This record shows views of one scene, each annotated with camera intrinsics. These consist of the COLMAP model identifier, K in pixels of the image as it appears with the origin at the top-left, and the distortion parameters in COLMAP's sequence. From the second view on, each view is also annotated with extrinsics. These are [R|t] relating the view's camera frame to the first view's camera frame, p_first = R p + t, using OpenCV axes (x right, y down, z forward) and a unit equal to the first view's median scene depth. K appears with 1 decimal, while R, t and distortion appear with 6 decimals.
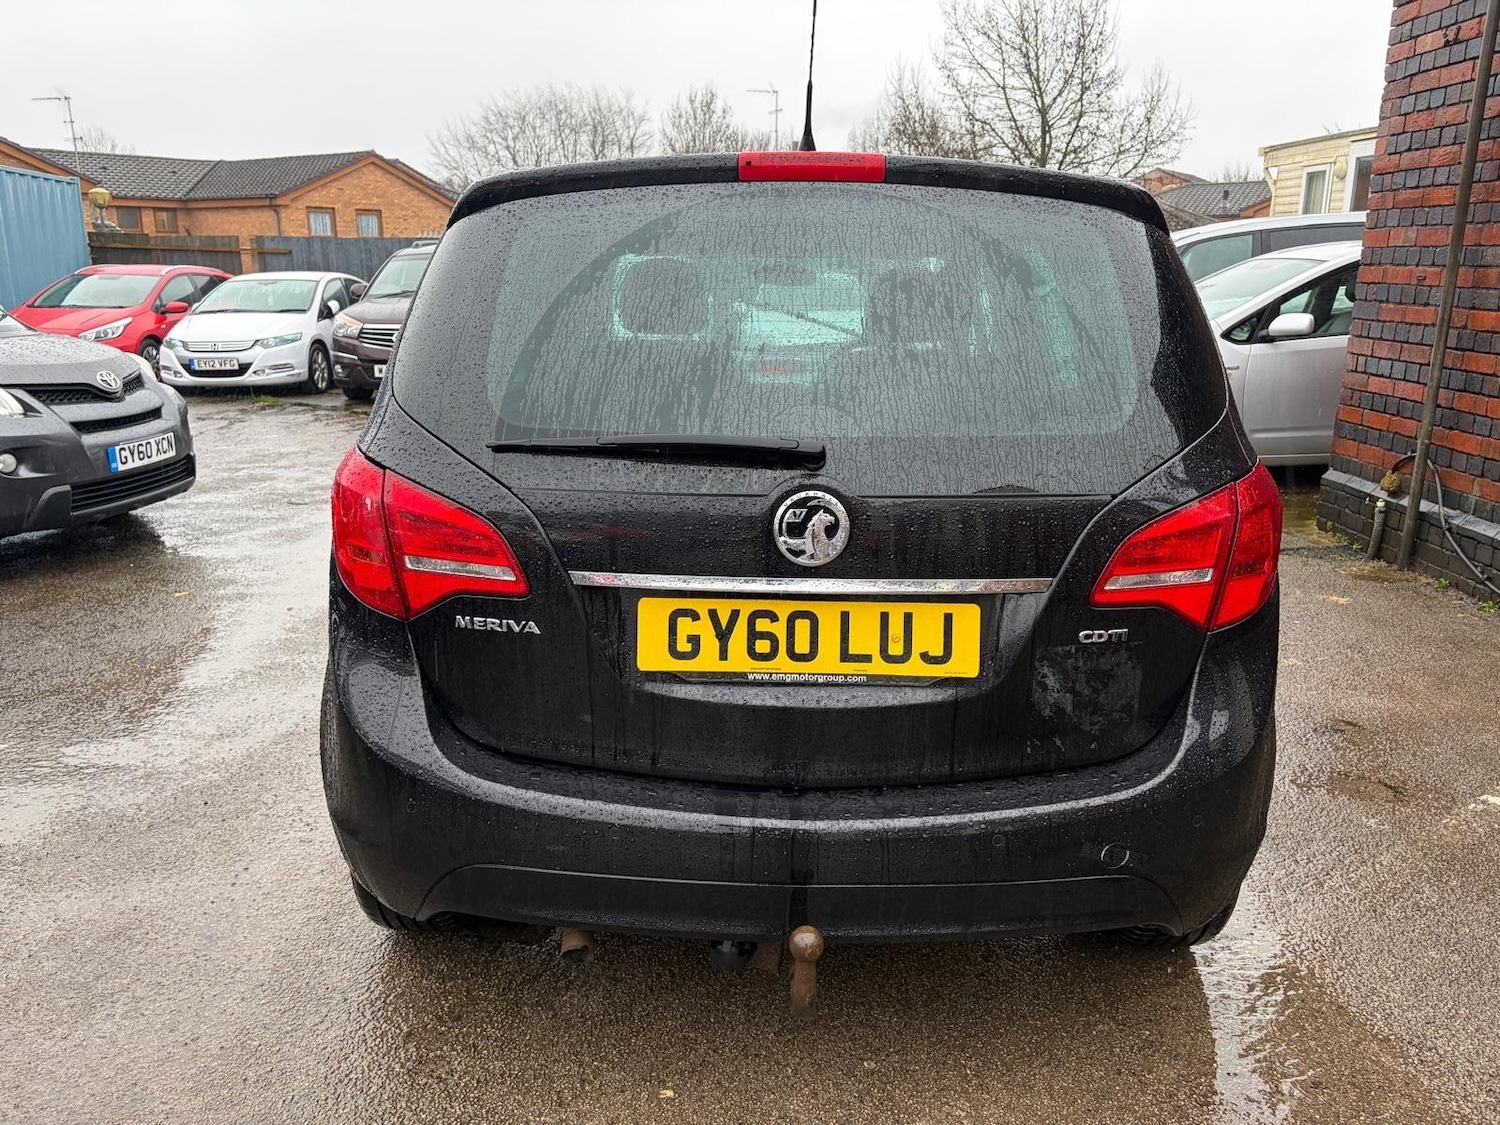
lens RADIAL K [[1130.7, 0, 747.5], [0, 1130.7, 571.7], [0, 0, 1]] dist [0.069304, -0.084434]
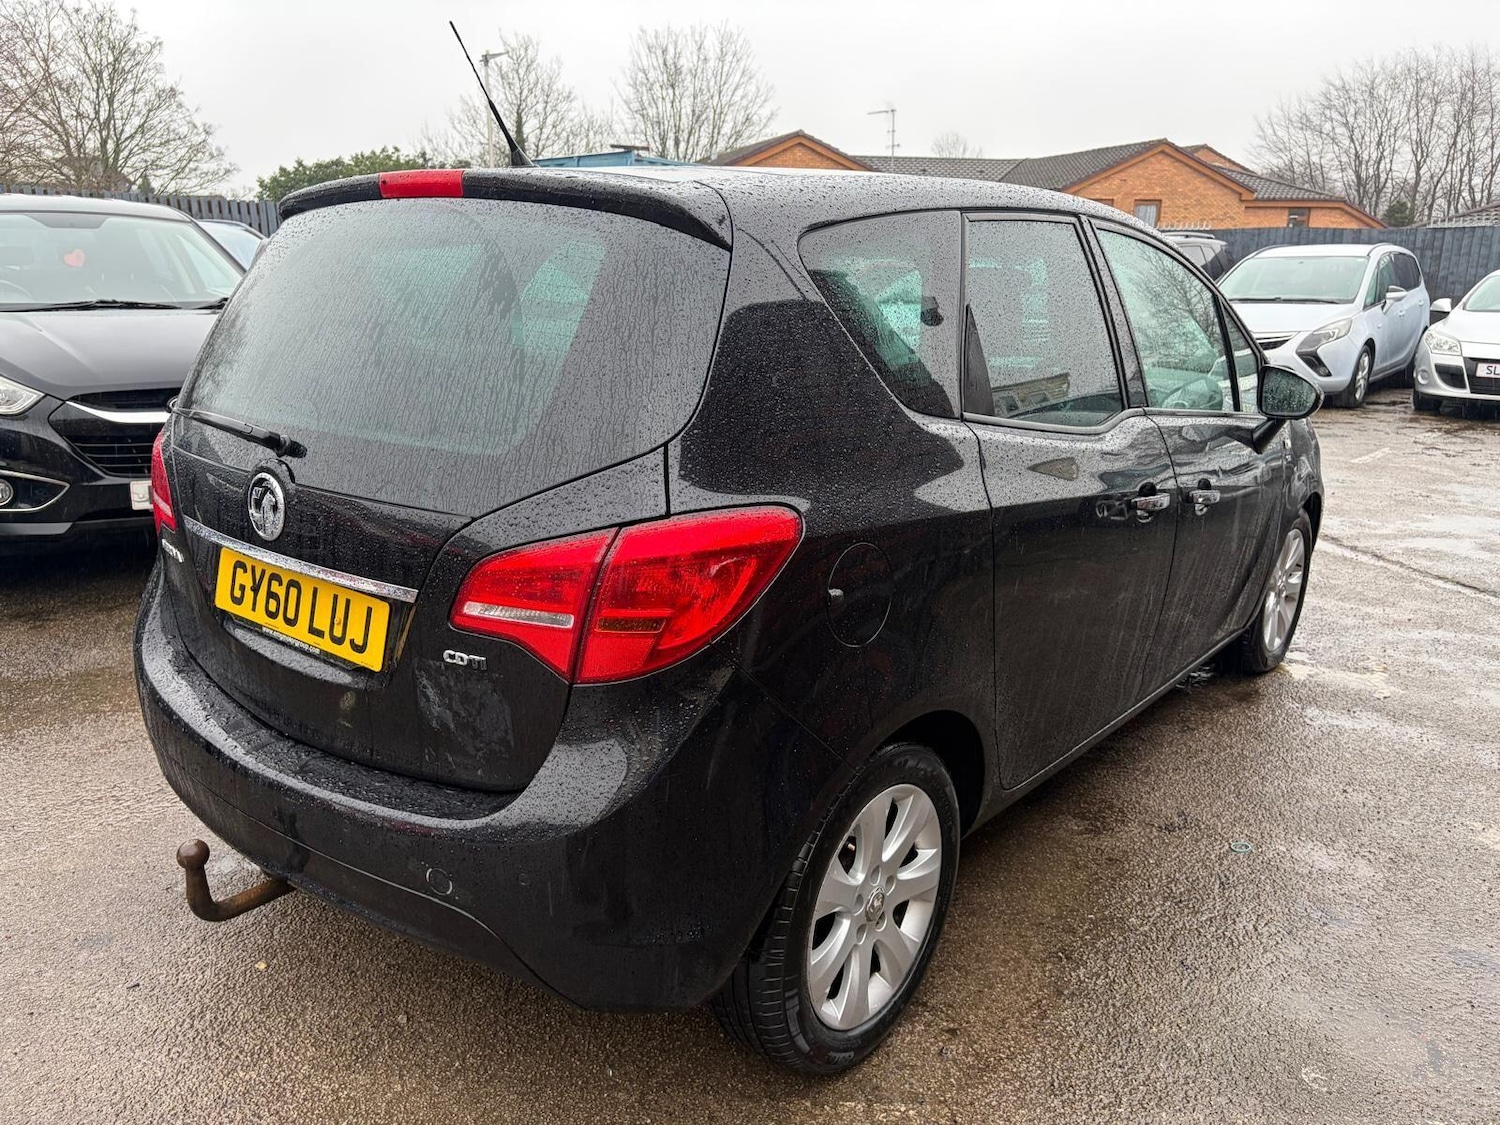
lens RADIAL K [[1134.1, 0, 739.9], [0, 1134.1, 567.0], [0, 0, 1]] dist [0.065421, -0.083351]
pose [[0.777510, 0.166817, -0.606341, 0.682174], [-0.164460, 0.984558, 0.059984, -0.075776], [0.606985, 0.053081, 0.792939, 0.230075]]
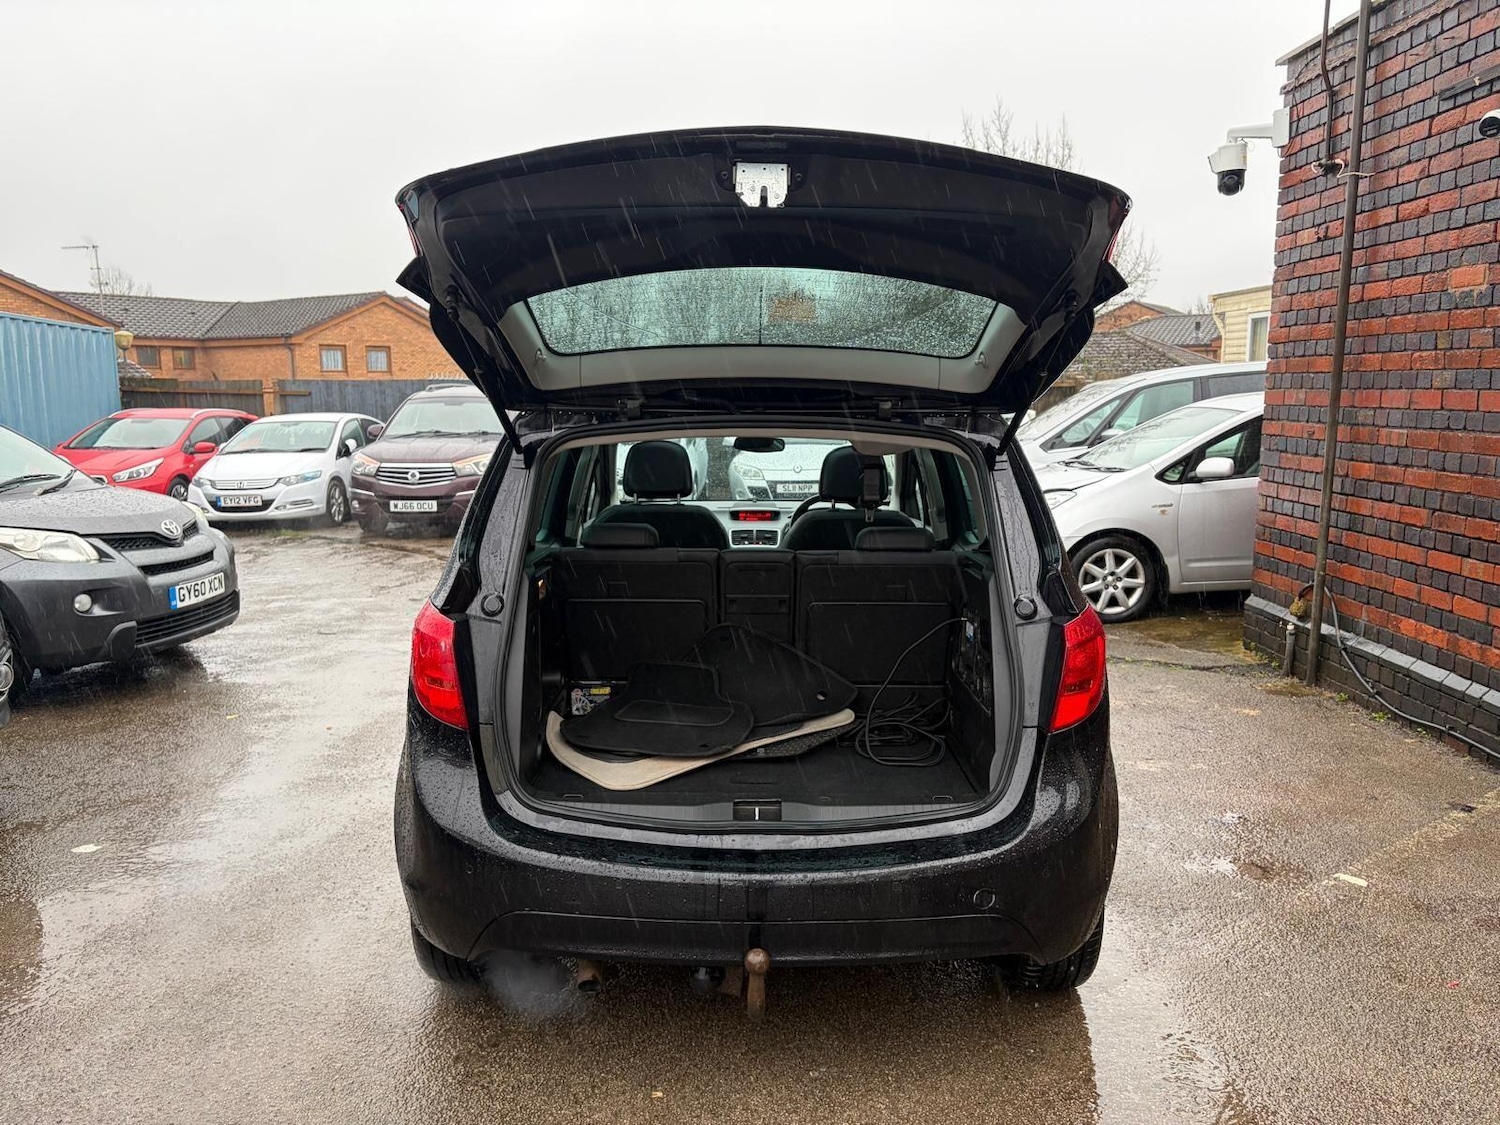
lens RADIAL K [[1132.3, 0, 751.5], [0, 1132.3, 569.4], [0, 0, 1]] dist [0.059653, -0.073299]
pose [[0.999946, -0.008437, 0.006118, 0.023877], [0.009039, 0.994318, -0.106067, -0.001049], [-0.005189, 0.106117, 0.994340, -0.256190]]
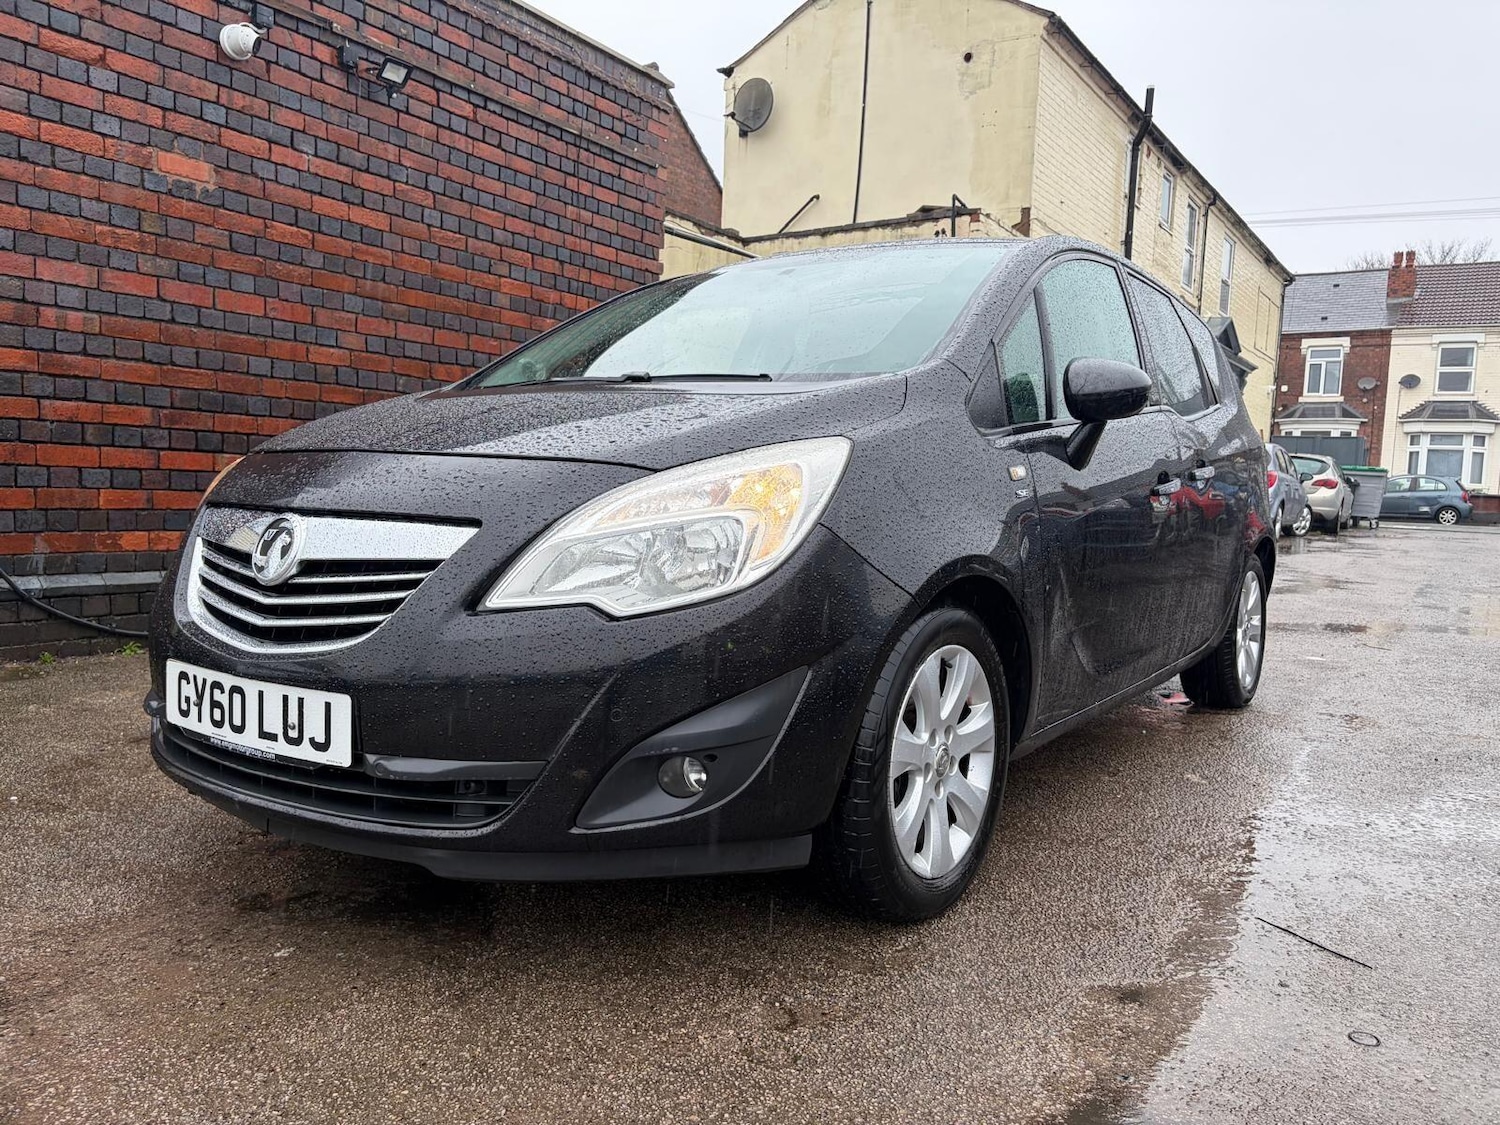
lens RADIAL K [[1122.8, 0, 760.6], [0, 1122.8, 566.7], [0, 0, 1]] dist [0.053536, -0.052746]
pose [[-0.825924, -0.075680, 0.558679, -0.585366], [0.106830, 0.951988, 0.286891, -0.447579], [-0.553567, 0.296634, -0.778185, 2.460415]]
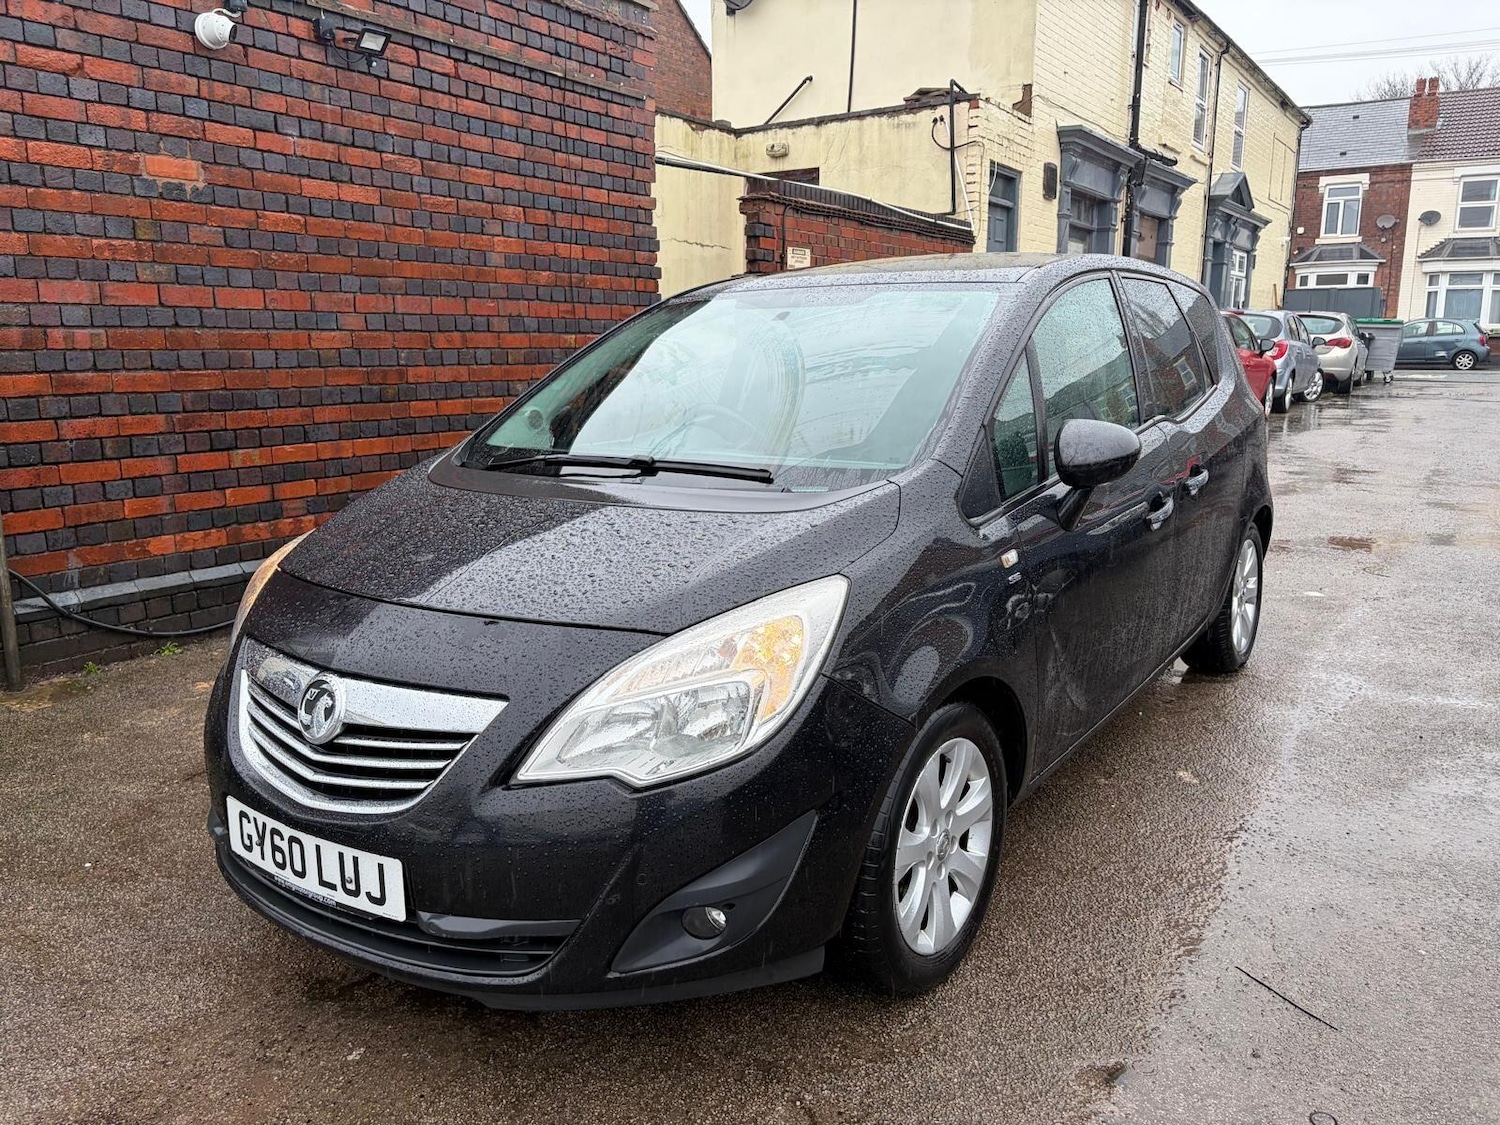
lens RADIAL K [[1121.8, 0, 750.7], [0, 1121.8, 557.3], [0, 0, 1]] dist [0.060829, -0.063514]
pose [[-0.820470, -0.107567, 0.561479, -0.596360], [0.149851, 0.907334, 0.392798, -0.631806], [-0.551701, 0.406417, -0.728321, 2.429753]]
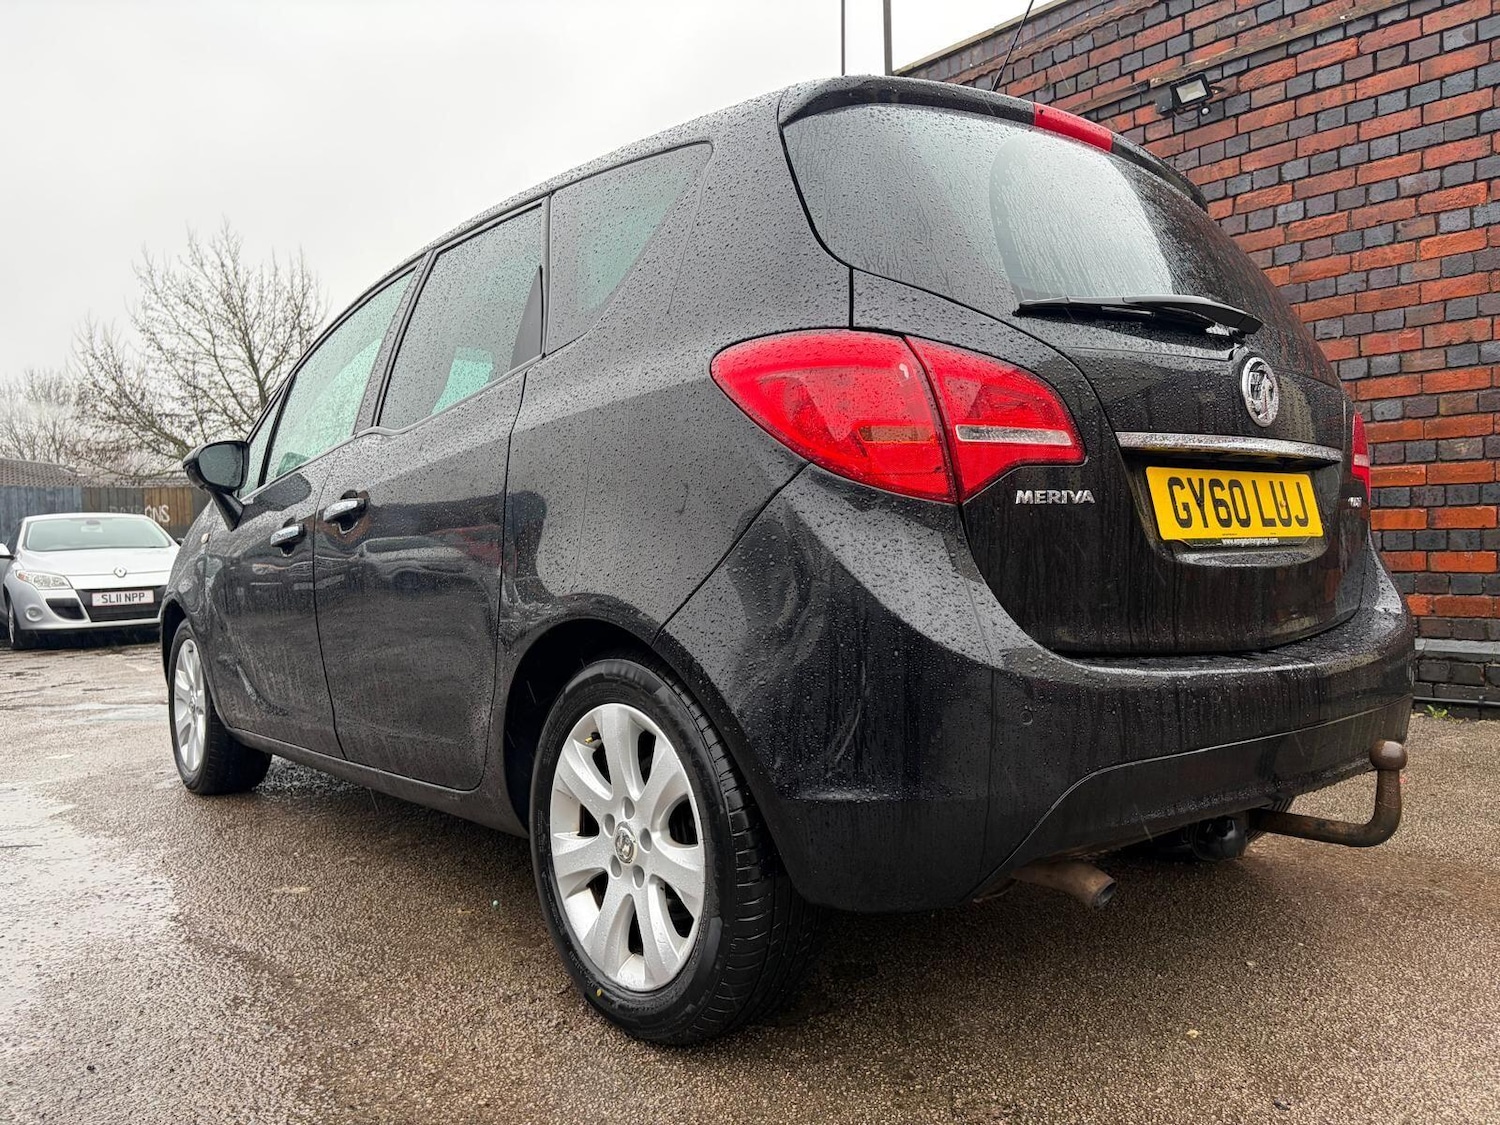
lens RADIAL K [[1132.3, 0, 751.5], [0, 1132.3, 569.4], [0, 0, 1]] dist [0.059653, -0.073299]
pose [[0.764533, -0.042817, 0.643161, -0.627609], [0.197855, 0.965212, -0.170935, 0.132432], [-0.613468, 0.257938, 0.746408, 0.313134]]
